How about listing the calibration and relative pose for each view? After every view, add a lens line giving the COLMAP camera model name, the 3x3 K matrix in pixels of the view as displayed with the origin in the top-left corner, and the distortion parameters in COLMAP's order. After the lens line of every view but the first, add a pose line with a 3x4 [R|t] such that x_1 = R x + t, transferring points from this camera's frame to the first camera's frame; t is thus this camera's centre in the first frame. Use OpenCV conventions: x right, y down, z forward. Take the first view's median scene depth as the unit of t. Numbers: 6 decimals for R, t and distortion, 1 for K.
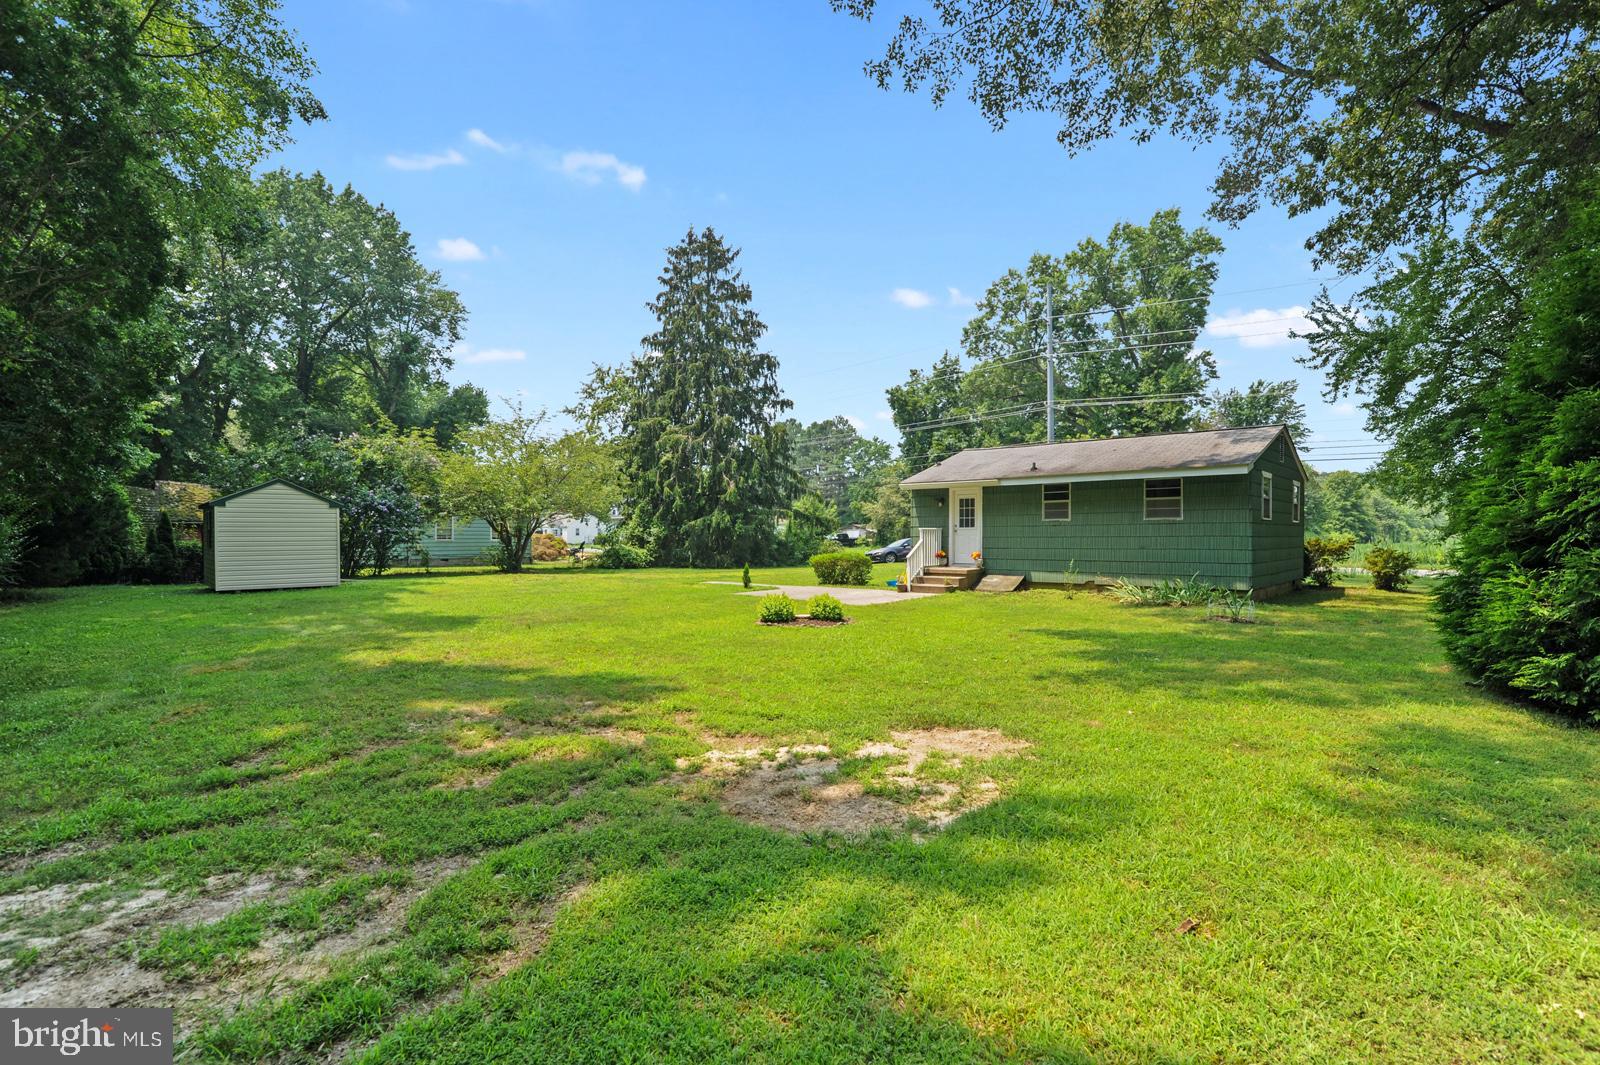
lens RADIAL K [[728.2, 0, 791.3], [0, 728.2, 534.0], [0, 0, 1]] dist [0.001616, -0.000028]
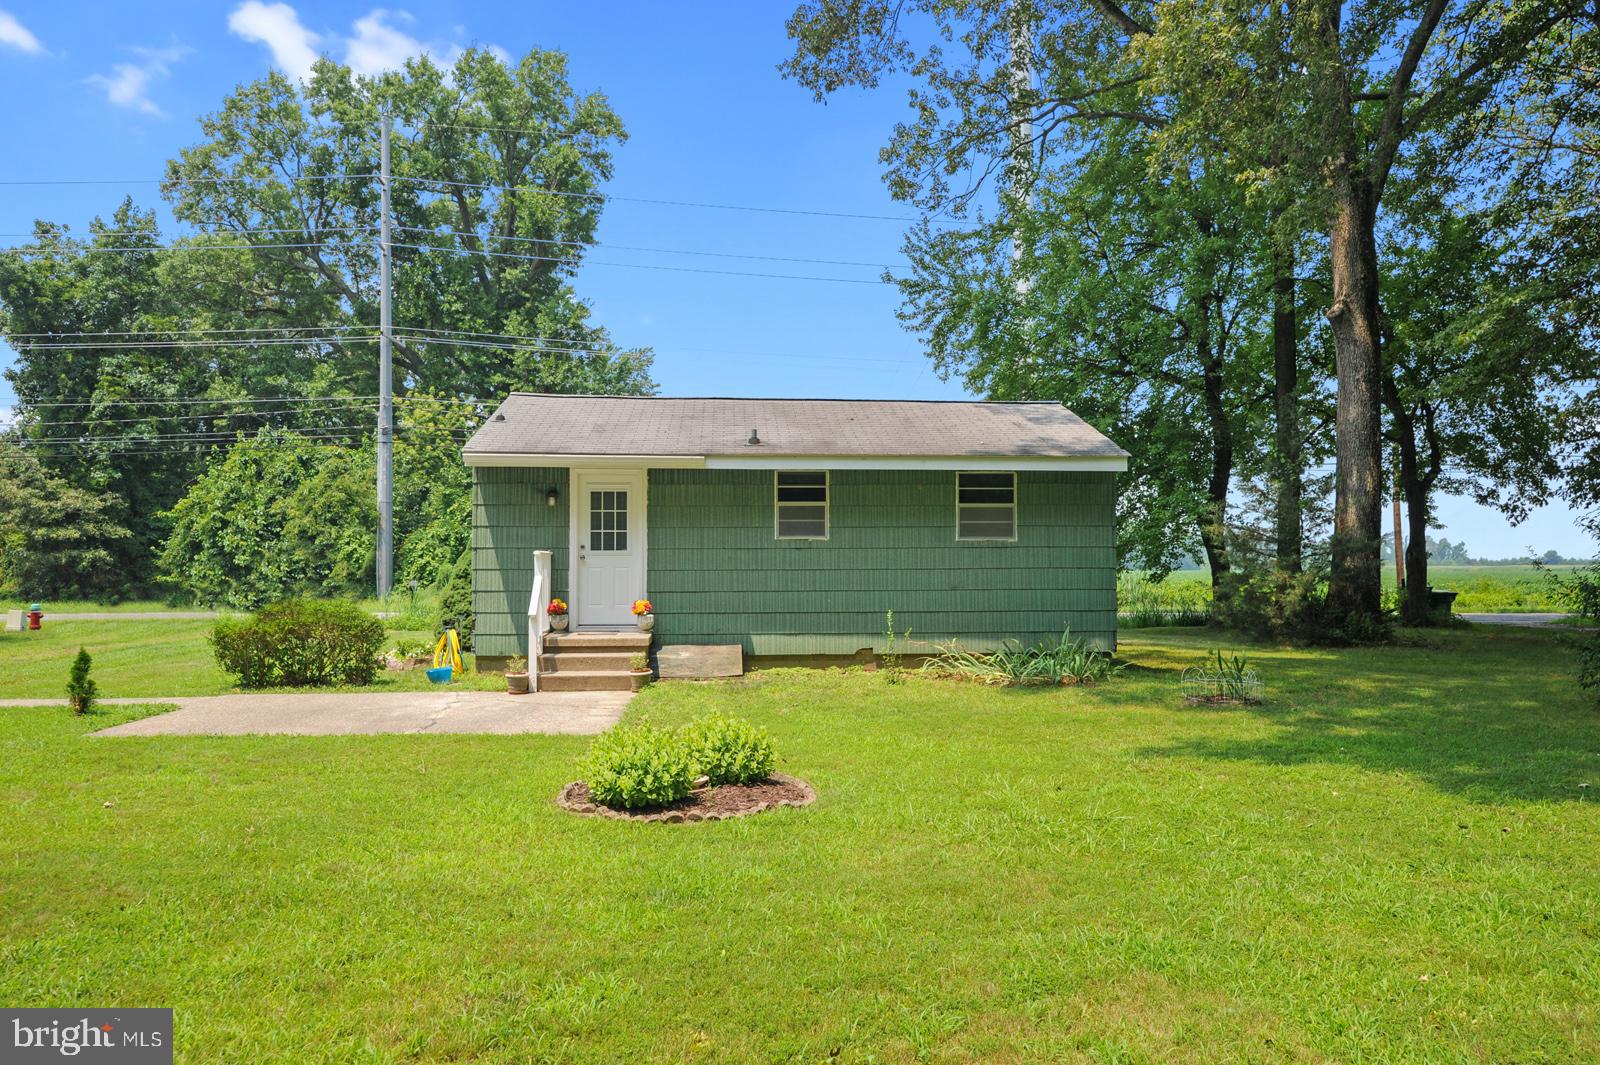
lens RADIAL K [[1223.0, 0, 800.2], [0, 1223.0, 535.0], [0, 0, 1]] dist [0.015136, 0.004467]
pose [[0.697207, 0.018516, 0.716631, -0.200269], [-0.000880, 0.999688, -0.024973, 0.000746], [-0.716869, 0.016781, 0.697006, 0.255786]]
